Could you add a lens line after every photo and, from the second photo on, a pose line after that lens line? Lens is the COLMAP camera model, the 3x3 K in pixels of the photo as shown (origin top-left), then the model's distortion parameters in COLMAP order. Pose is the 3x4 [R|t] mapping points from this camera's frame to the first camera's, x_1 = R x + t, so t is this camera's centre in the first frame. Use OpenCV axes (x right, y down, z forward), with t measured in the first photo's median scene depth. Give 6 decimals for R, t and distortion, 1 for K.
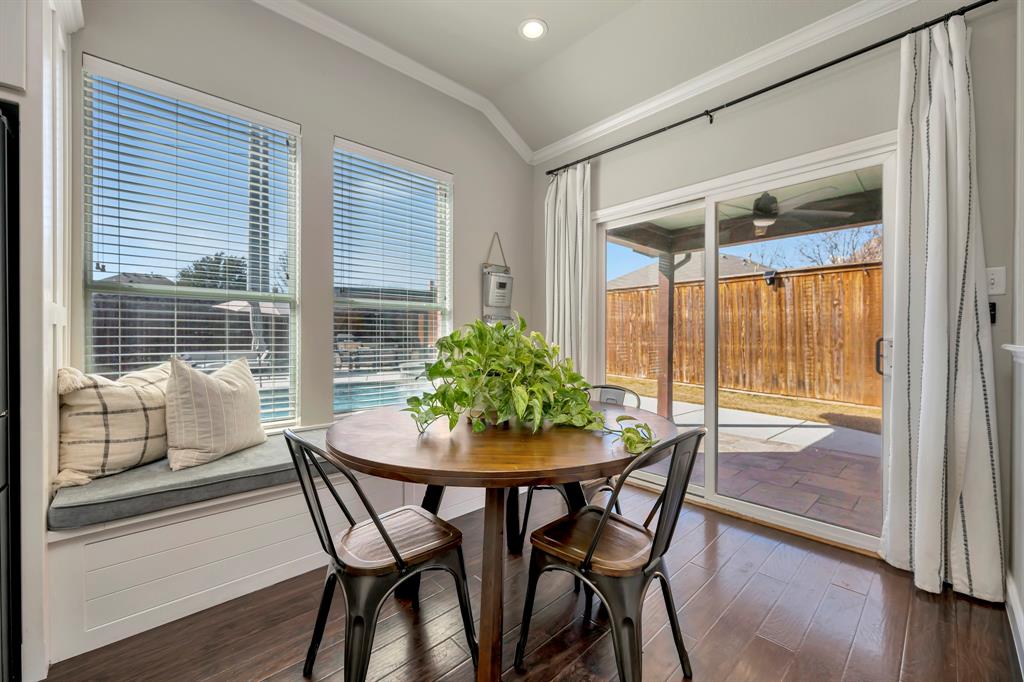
lens RADIAL K [[401.8, 0, 512.0], [0, 401.8, 341.0], [0, 0, 1]] dist [-0.001854, -0.000038]
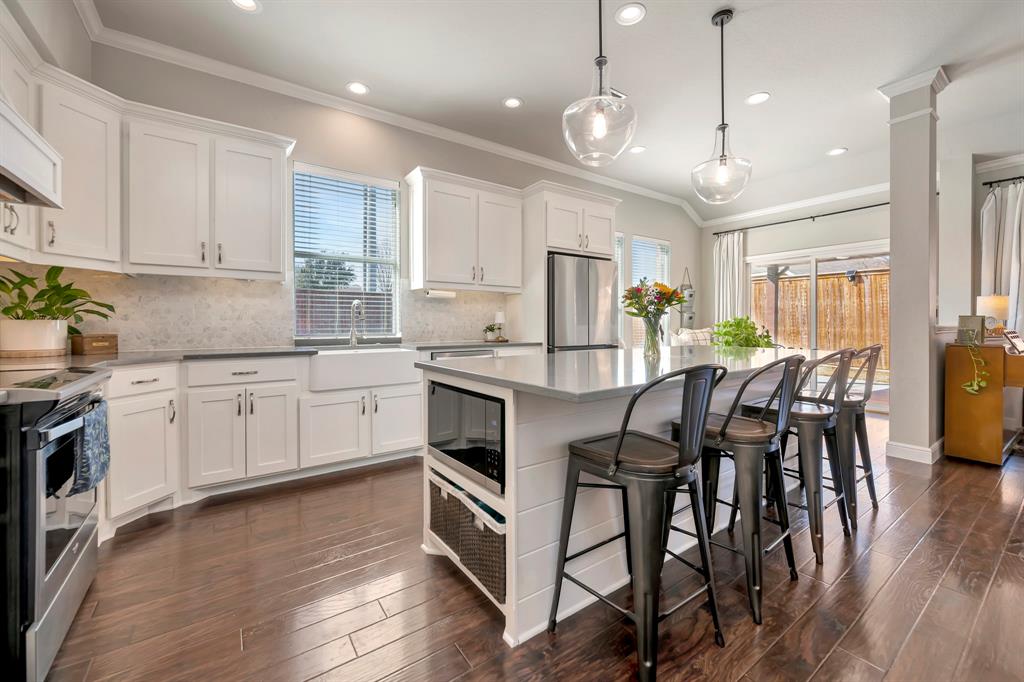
lens RADIAL K [[408.2, 0, 512.7], [0, 408.2, 326.5], [0, 0, 1]] dist [-0.001096, -0.000249]
pose [[0.991162, -0.003806, -0.132605, -1.175883], [0.003451, 0.999990, -0.002911, 0.018519], [0.132615, 0.002428, 0.991165, -1.990025]]
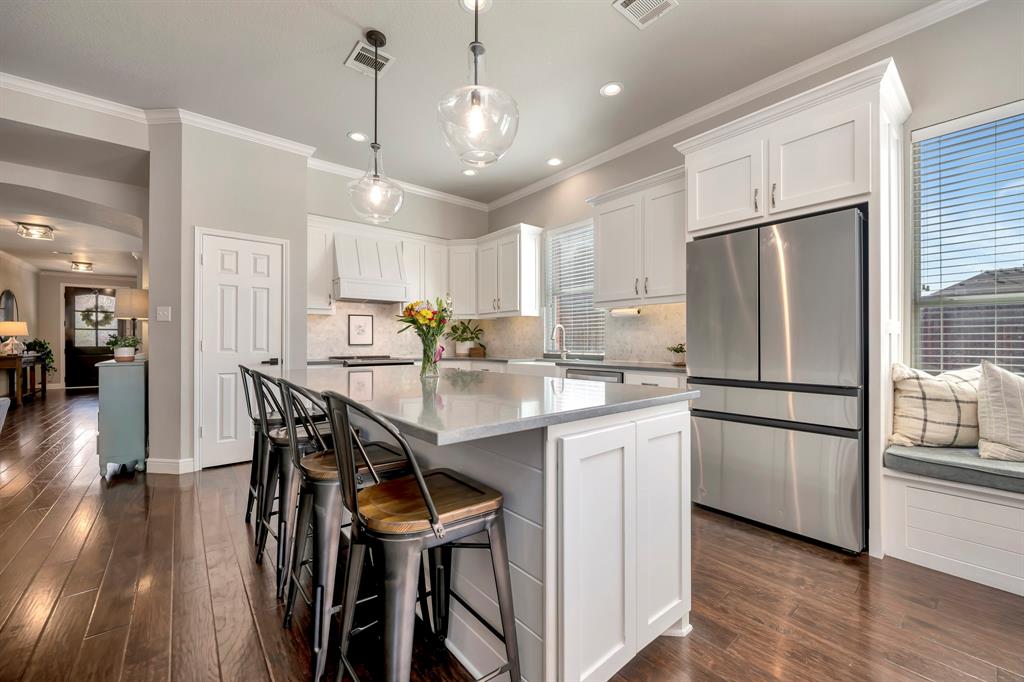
lens RADIAL K [[412.6, 0, 512.0], [0, 412.6, 341.0], [0, 0, 1]] dist [0.000028, 0.000148]
pose [[-0.063525, -0.005671, -0.997964, 0.401781], [-0.005087, 0.999973, -0.005359, 0.001467], [0.997967, 0.004736, -0.063552, -0.255371]]
